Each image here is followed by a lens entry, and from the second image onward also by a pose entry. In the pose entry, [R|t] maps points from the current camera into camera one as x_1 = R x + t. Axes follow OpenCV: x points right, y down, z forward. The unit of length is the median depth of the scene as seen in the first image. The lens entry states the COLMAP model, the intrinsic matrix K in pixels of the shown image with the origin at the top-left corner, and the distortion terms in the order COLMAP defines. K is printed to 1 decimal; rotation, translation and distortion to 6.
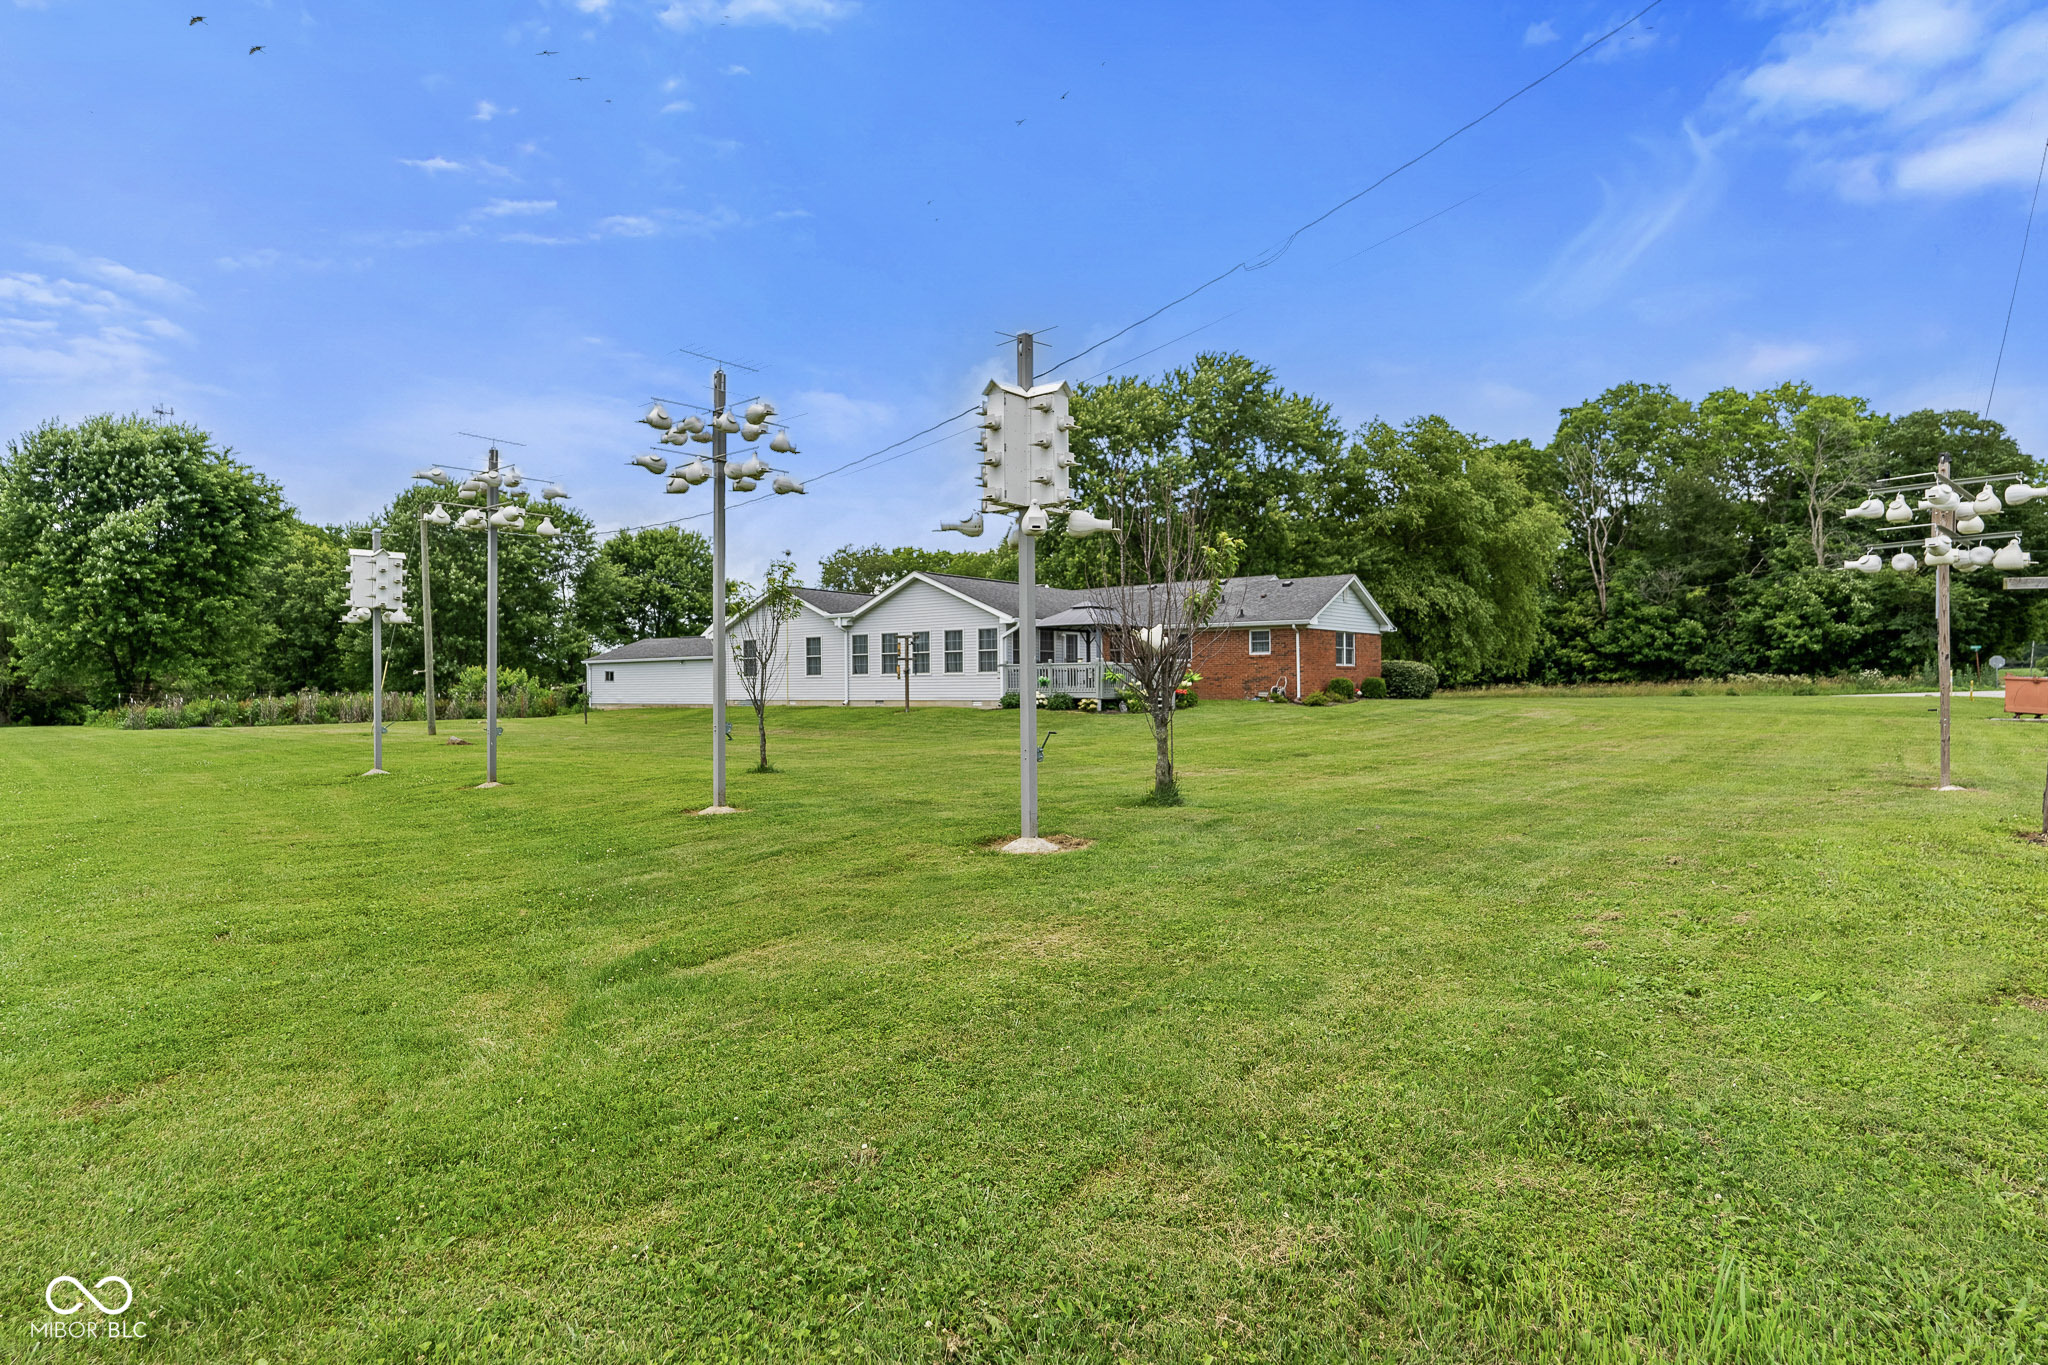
lens RADIAL K [[1131.6, 0, 1024.0], [0, 1131.6, 682.5], [0, 0, 1]] dist [0.001498, 0.000394]
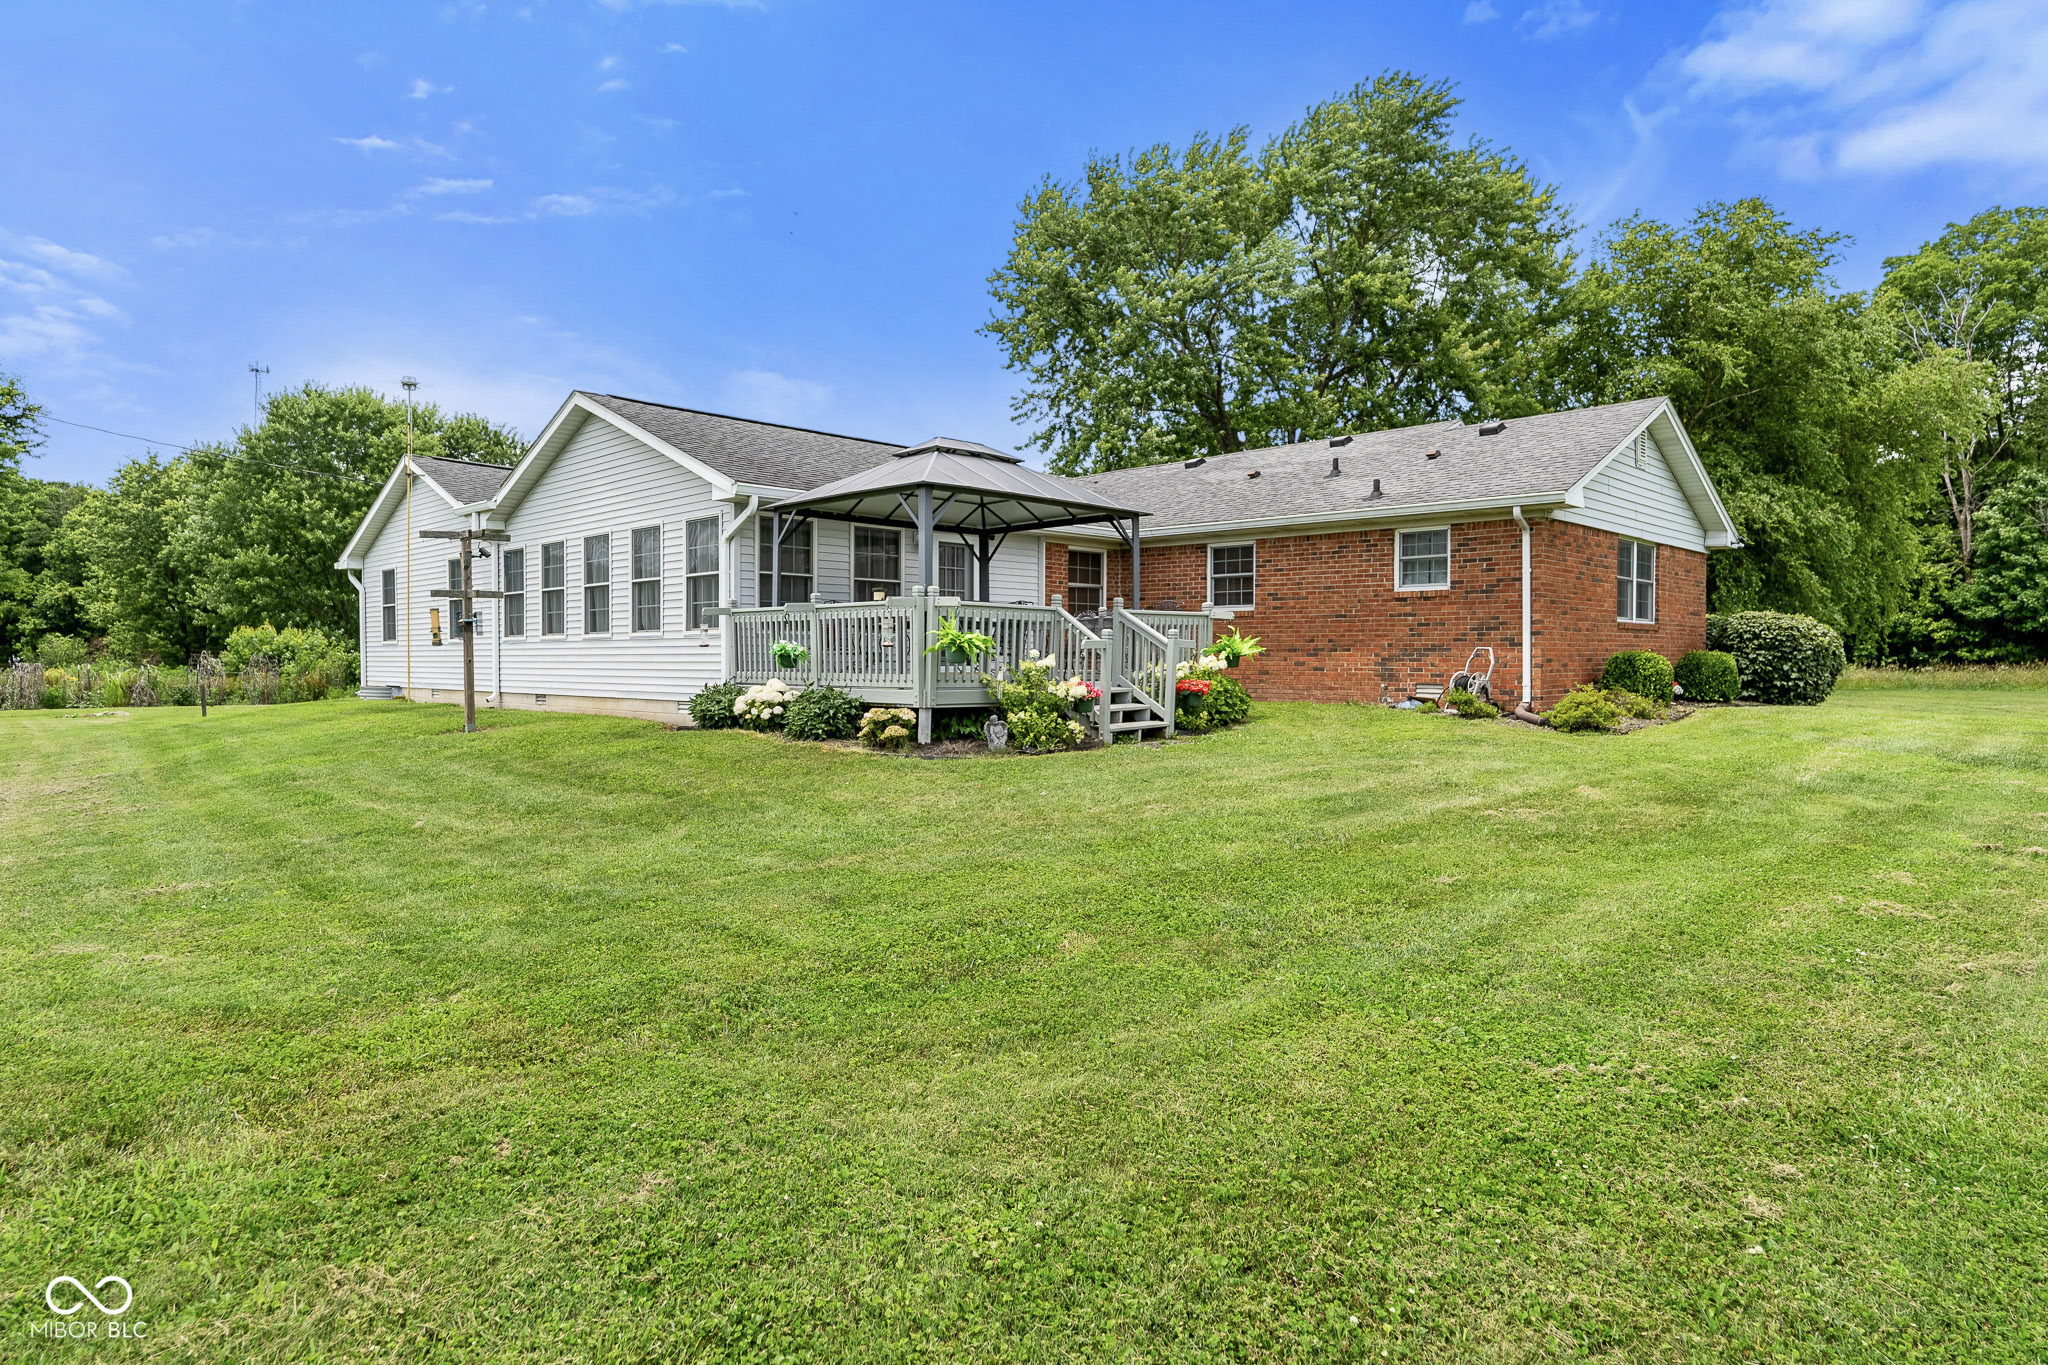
lens RADIAL K [[1169.6, 0, 1024.0], [0, 1169.6, 682.5], [0, 0, 1]] dist [0.001684, 0.000235]
pose [[0.992112, 0.011001, -0.124871, 0.117148], [-0.008141, 0.999693, 0.023389, -0.001101], [0.125090, -0.022188, 0.991897, 0.554155]]
